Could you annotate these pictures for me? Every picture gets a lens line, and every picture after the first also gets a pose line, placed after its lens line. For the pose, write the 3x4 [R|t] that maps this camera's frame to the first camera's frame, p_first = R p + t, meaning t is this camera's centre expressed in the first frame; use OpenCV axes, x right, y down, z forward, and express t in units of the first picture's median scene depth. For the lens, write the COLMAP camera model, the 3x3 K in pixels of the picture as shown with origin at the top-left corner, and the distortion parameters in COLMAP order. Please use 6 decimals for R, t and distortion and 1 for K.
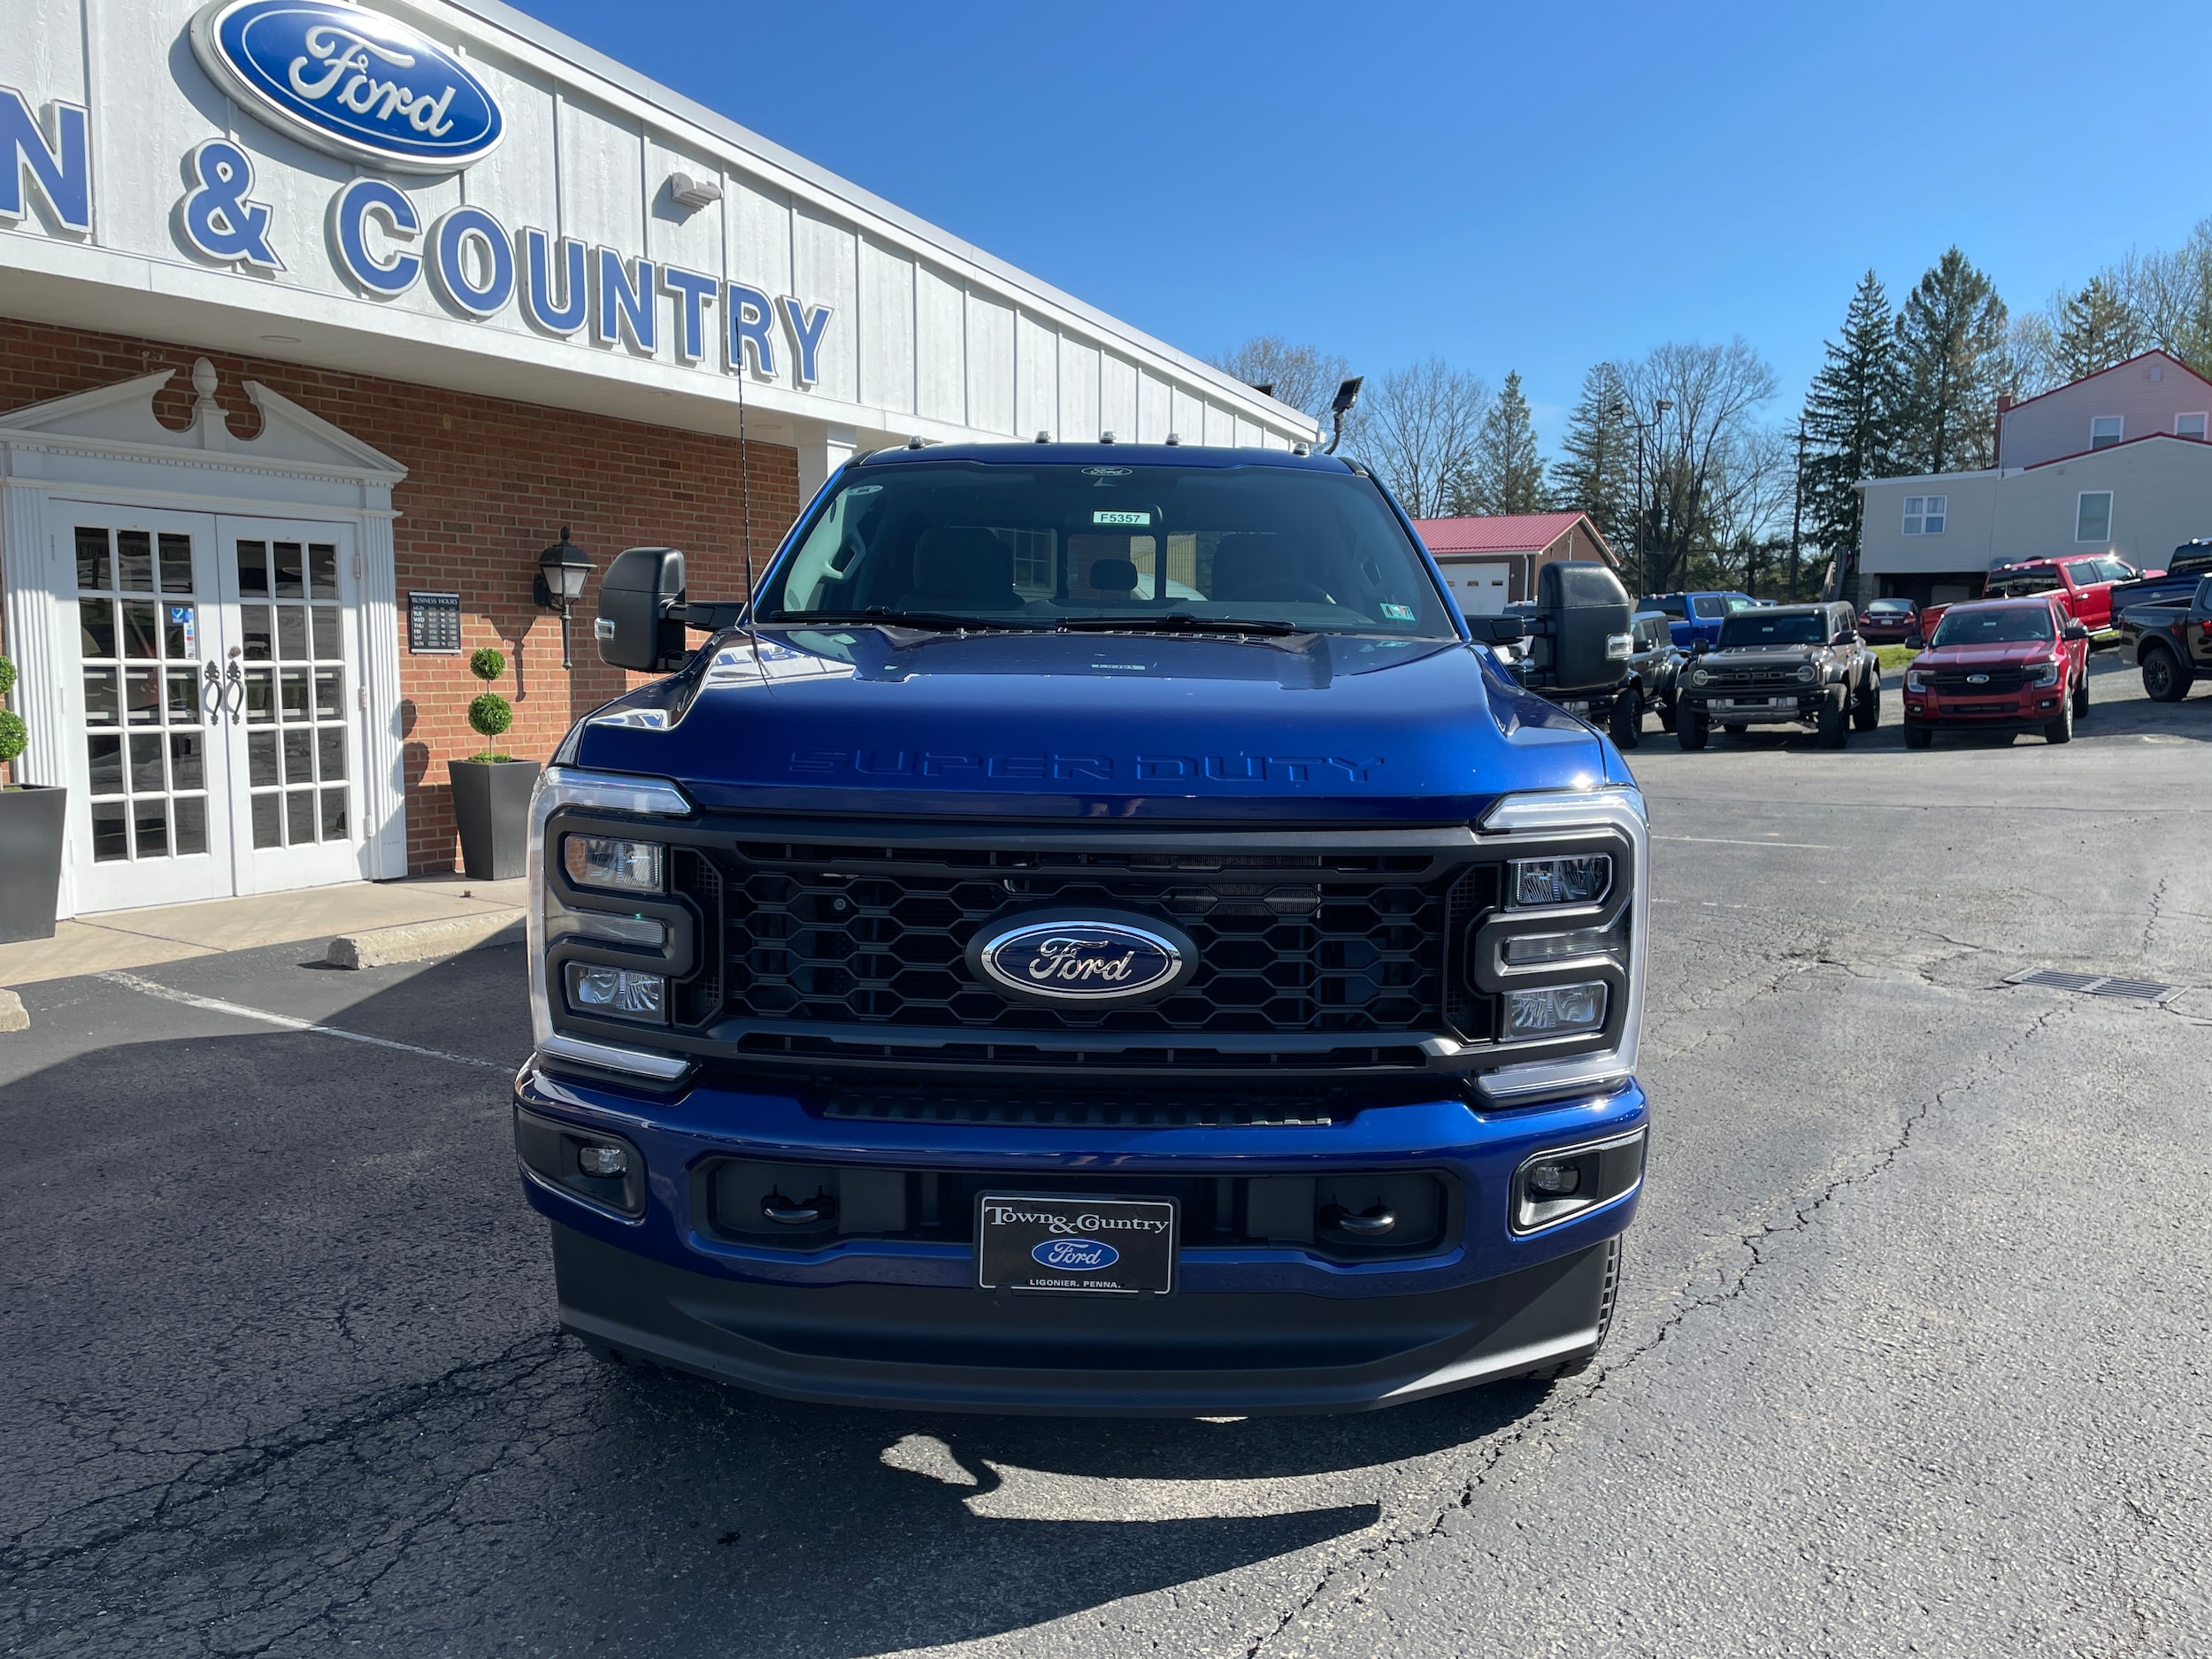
lens RADIAL K [[1655.7, 0, 1115.6], [0, 1655.7, 839.1], [0, 0, 1]] dist [0.095825, -0.121682]
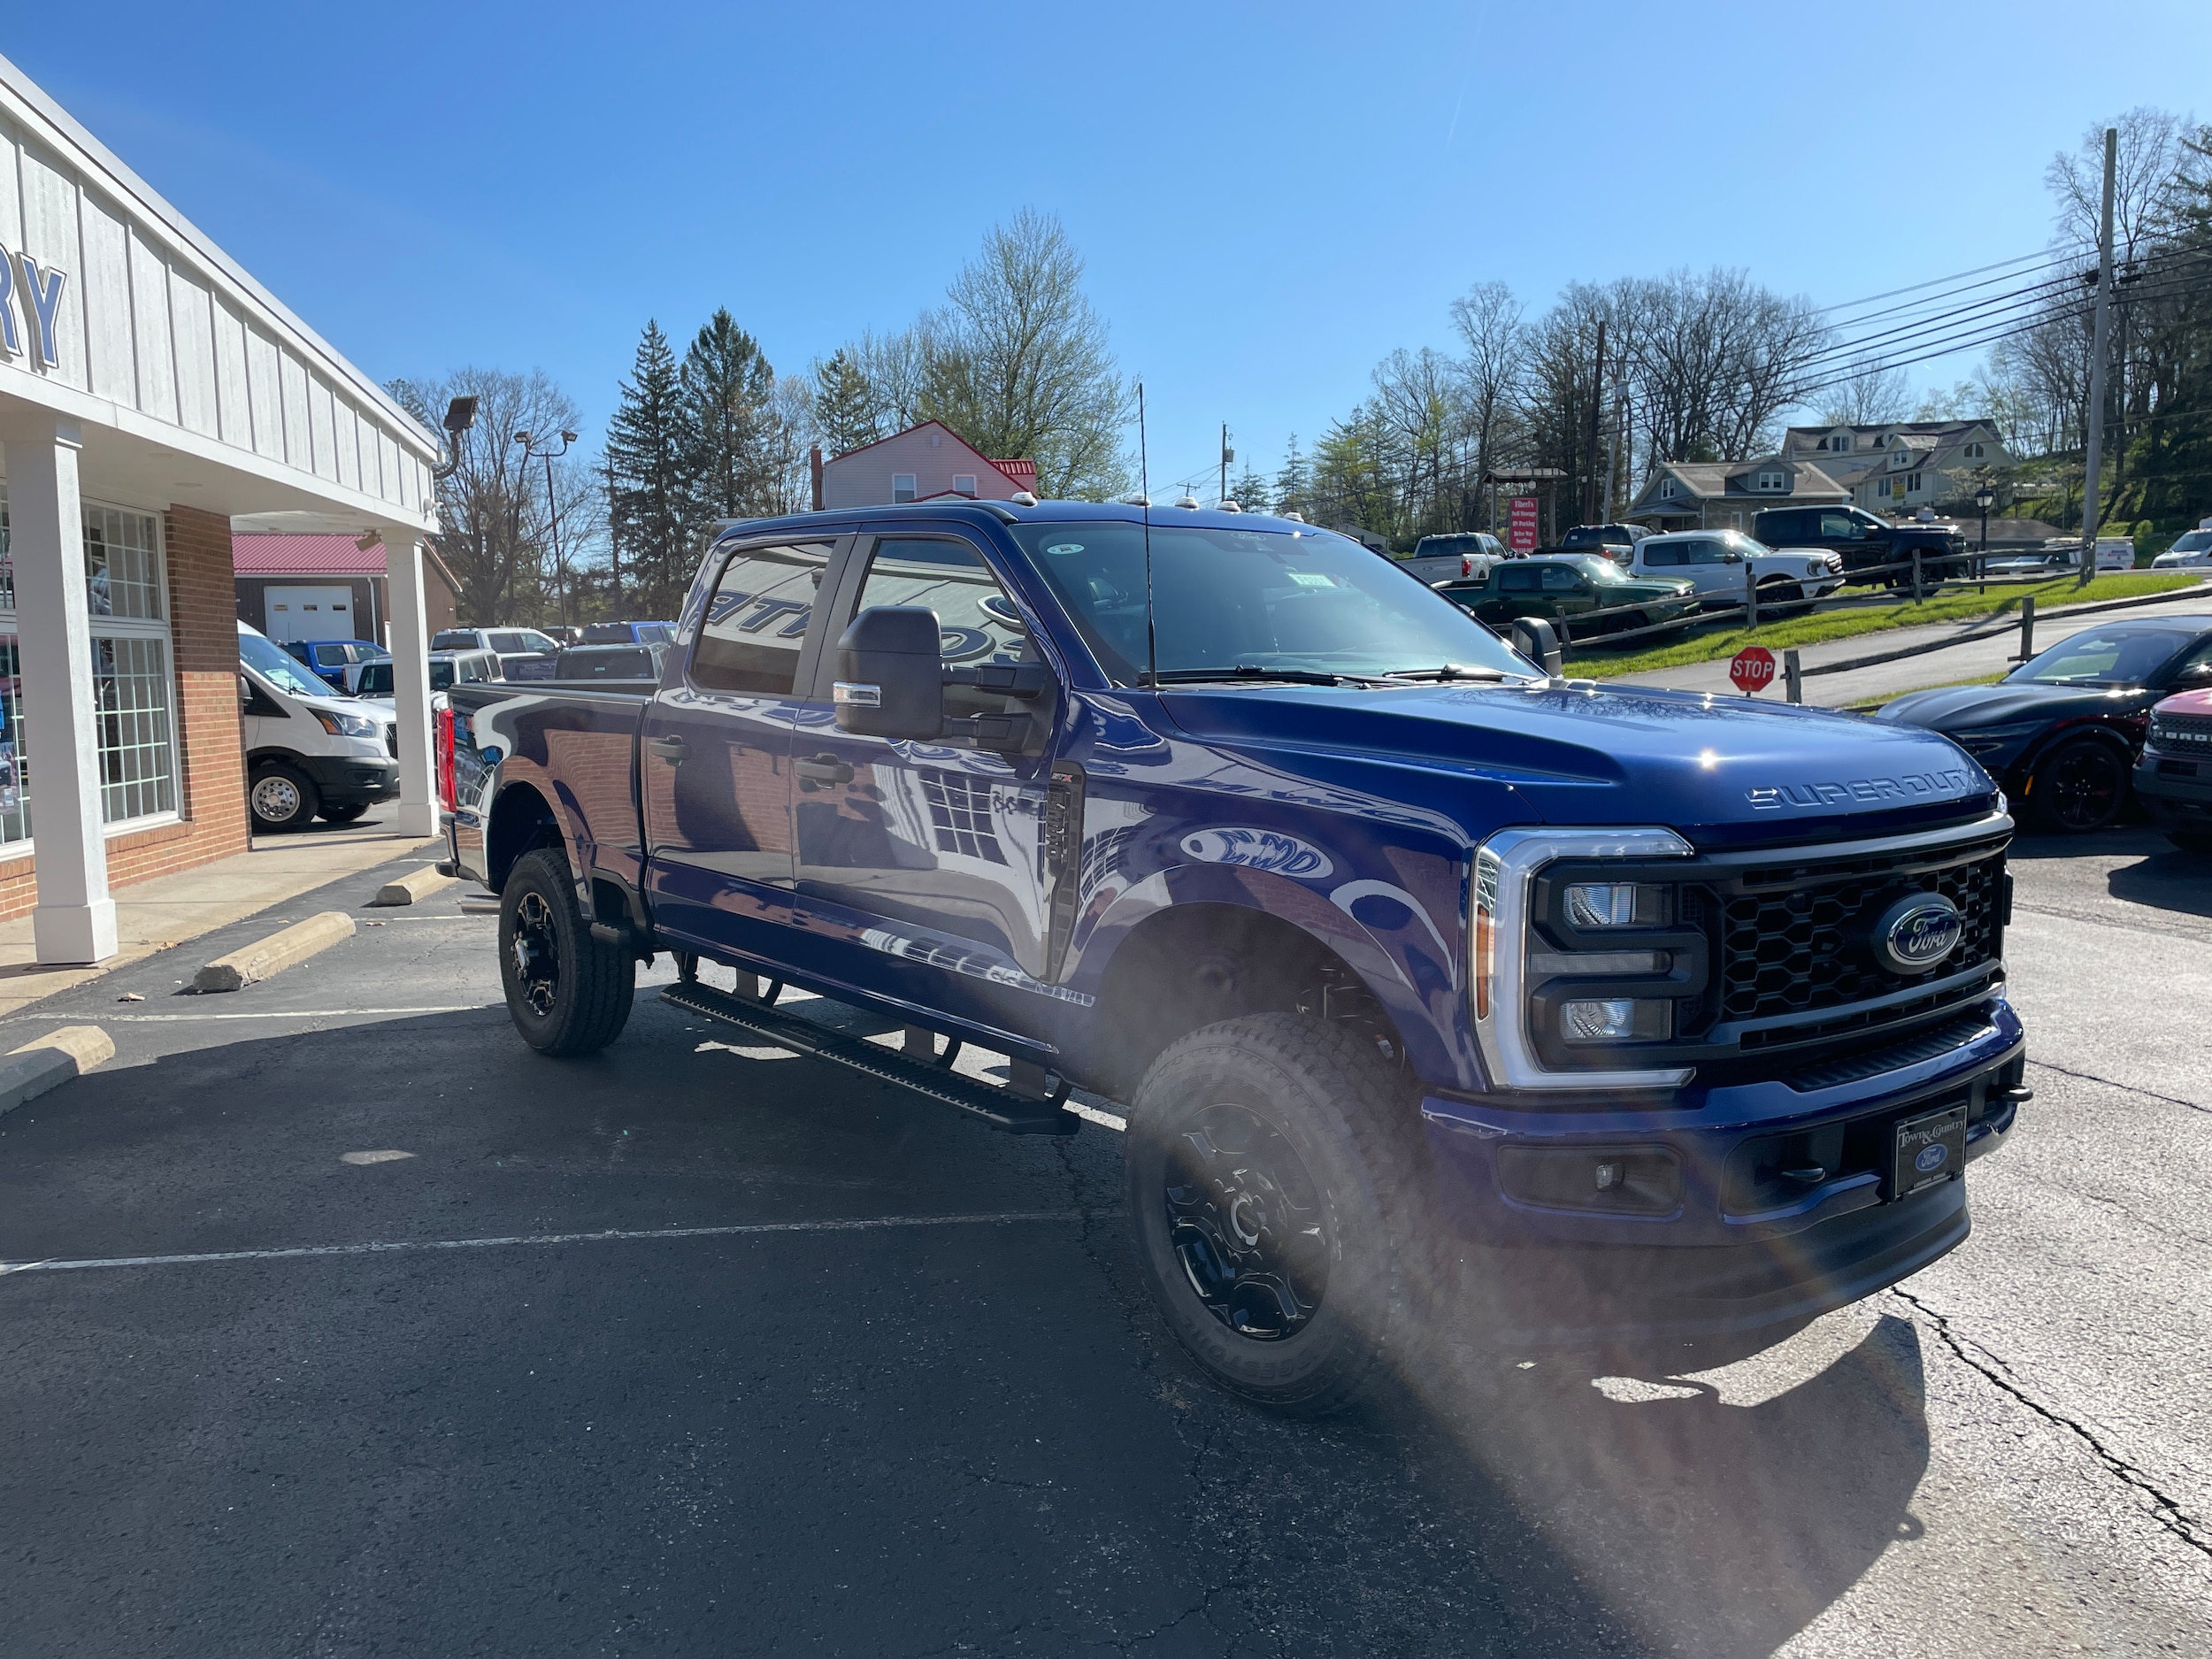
lens RADIAL K [[1655.7, 0, 1115.6], [0, 1655.7, 839.1], [0, 0, 1]] dist [0.095825, -0.121682]
pose [[0.766919, -0.085871, 0.635973, -0.338598], [0.095466, 0.995246, 0.019259, -0.021934], [-0.634603, 0.045944, 0.771471, 0.093578]]
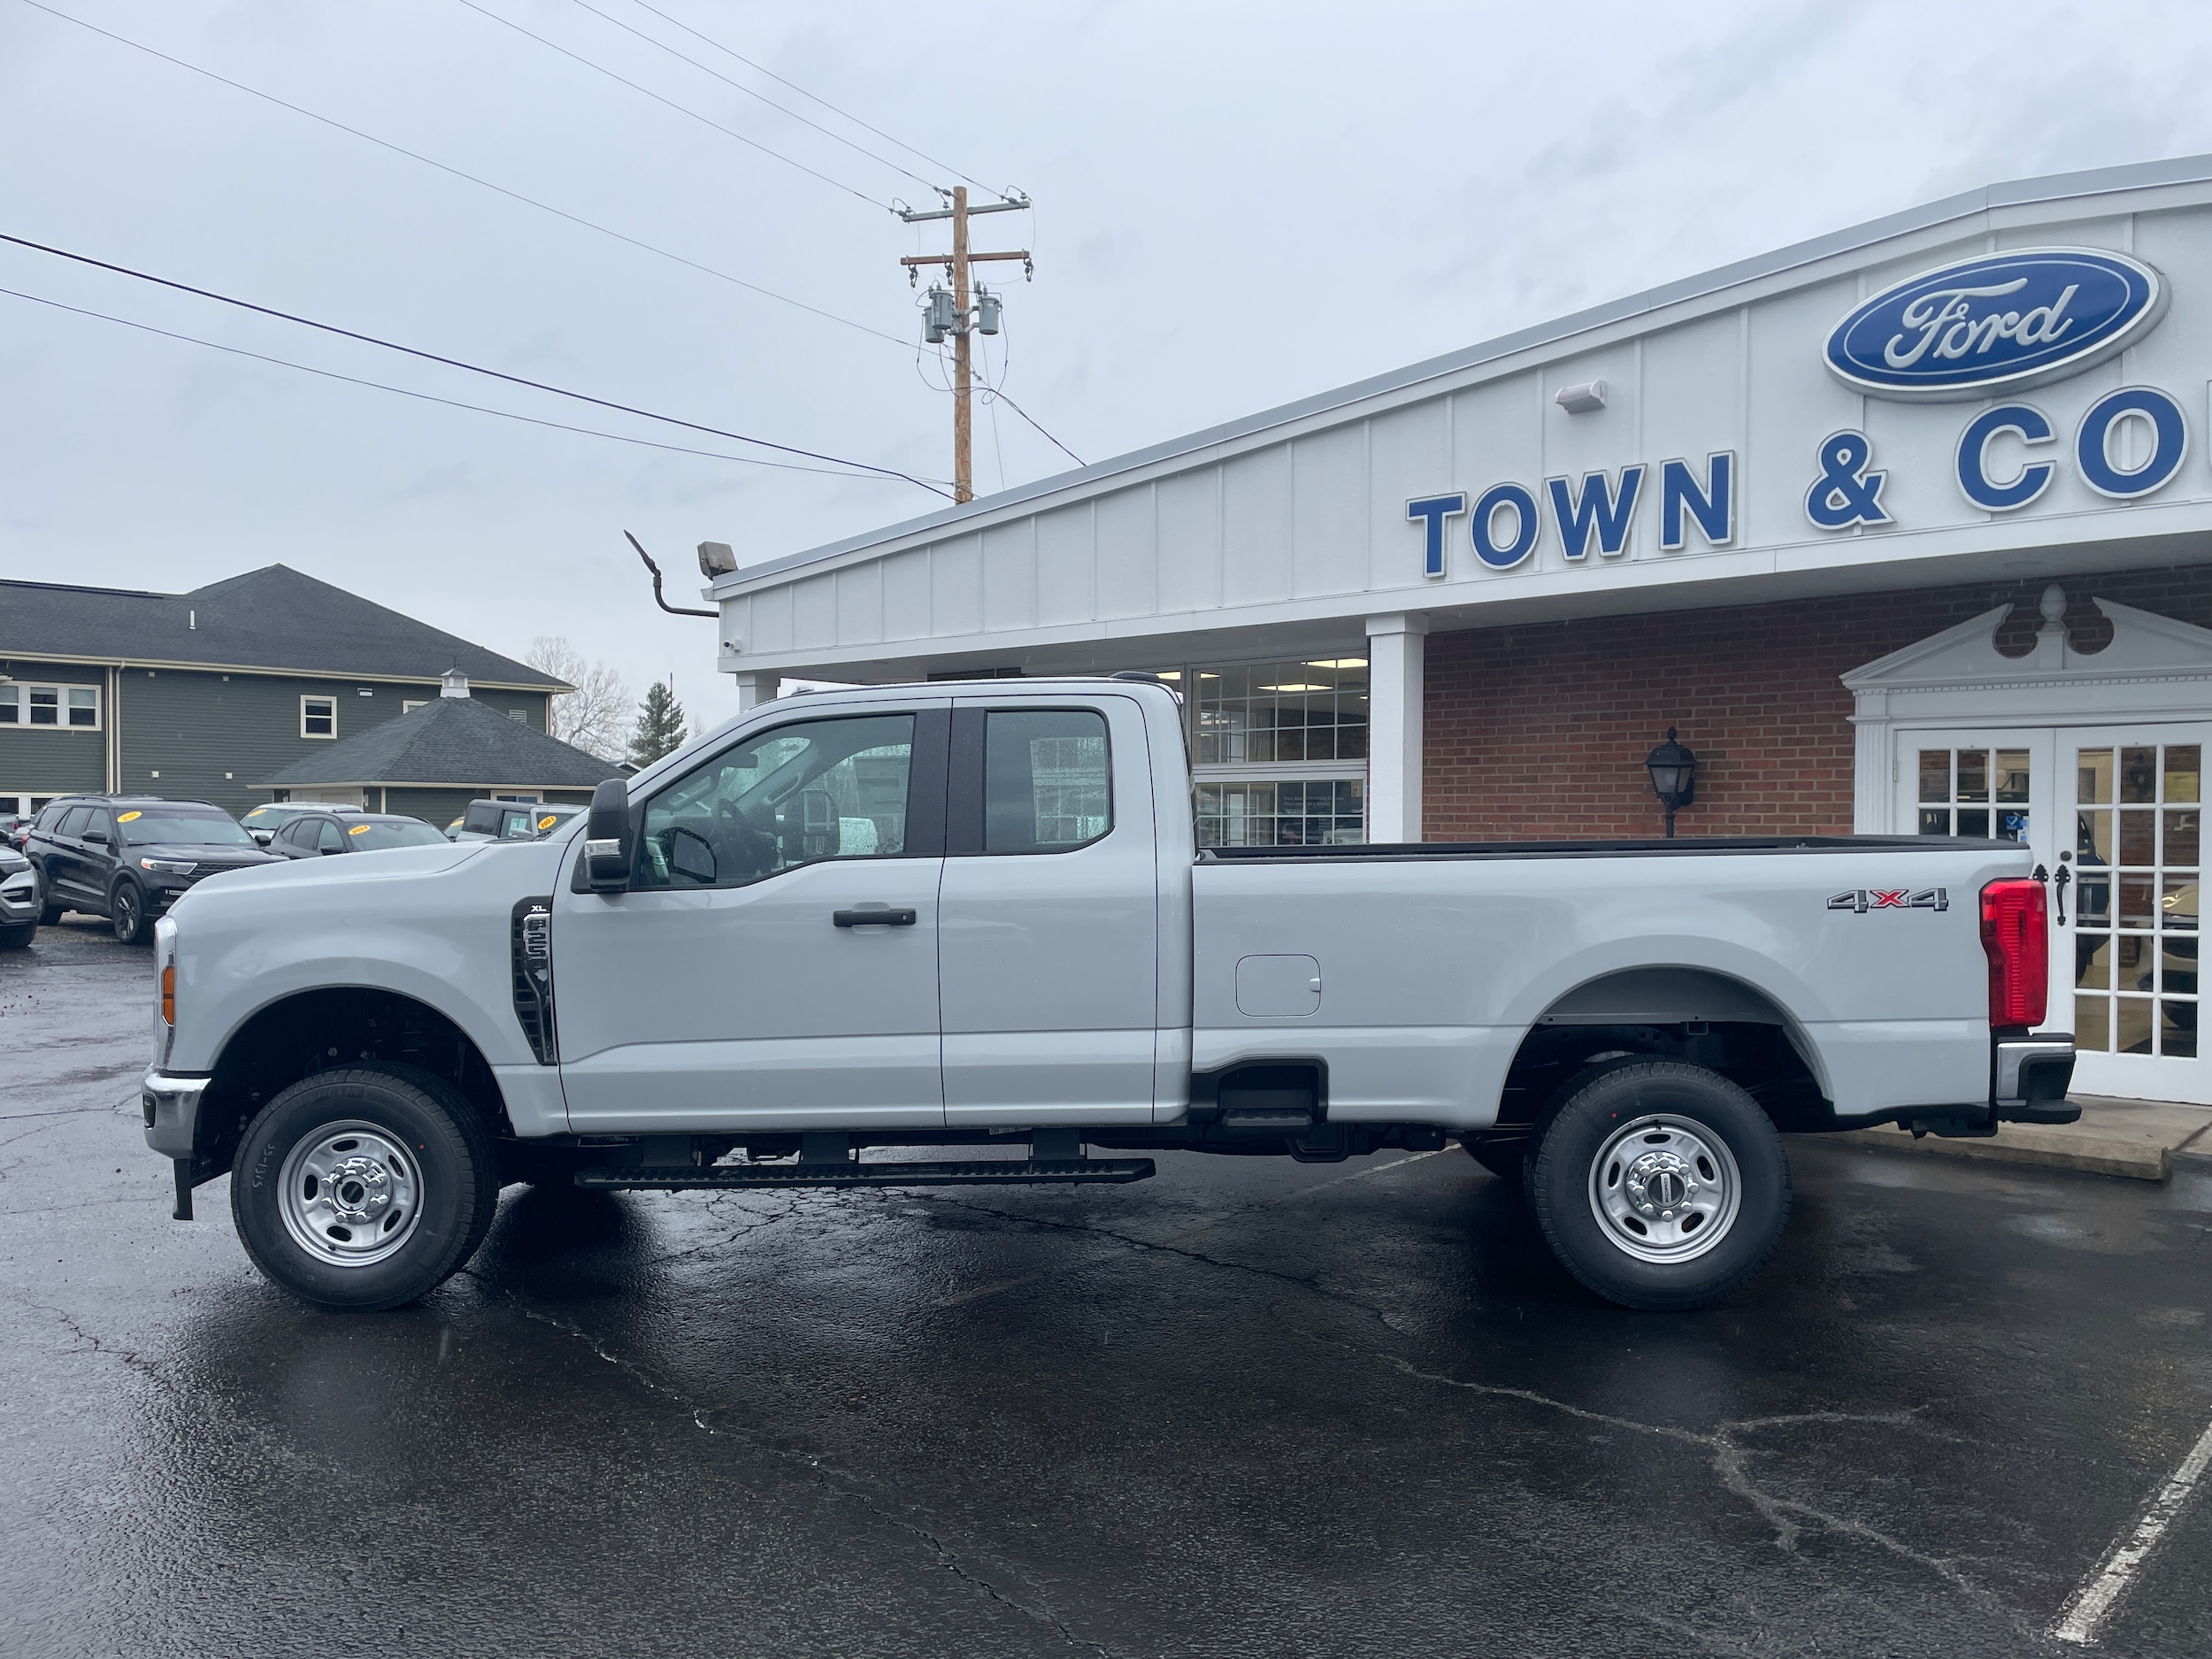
lens RADIAL K [[1655.7, 0, 1115.6], [0, 1655.7, 839.1], [0, 0, 1]] dist [0.095825, -0.121682]
pose [[-0.184906, -0.001283, -0.982755, 0.541461], [-0.118125, 0.992778, 0.020929, -0.065887], [0.975631, 0.119958, -0.183722, 0.547060]]
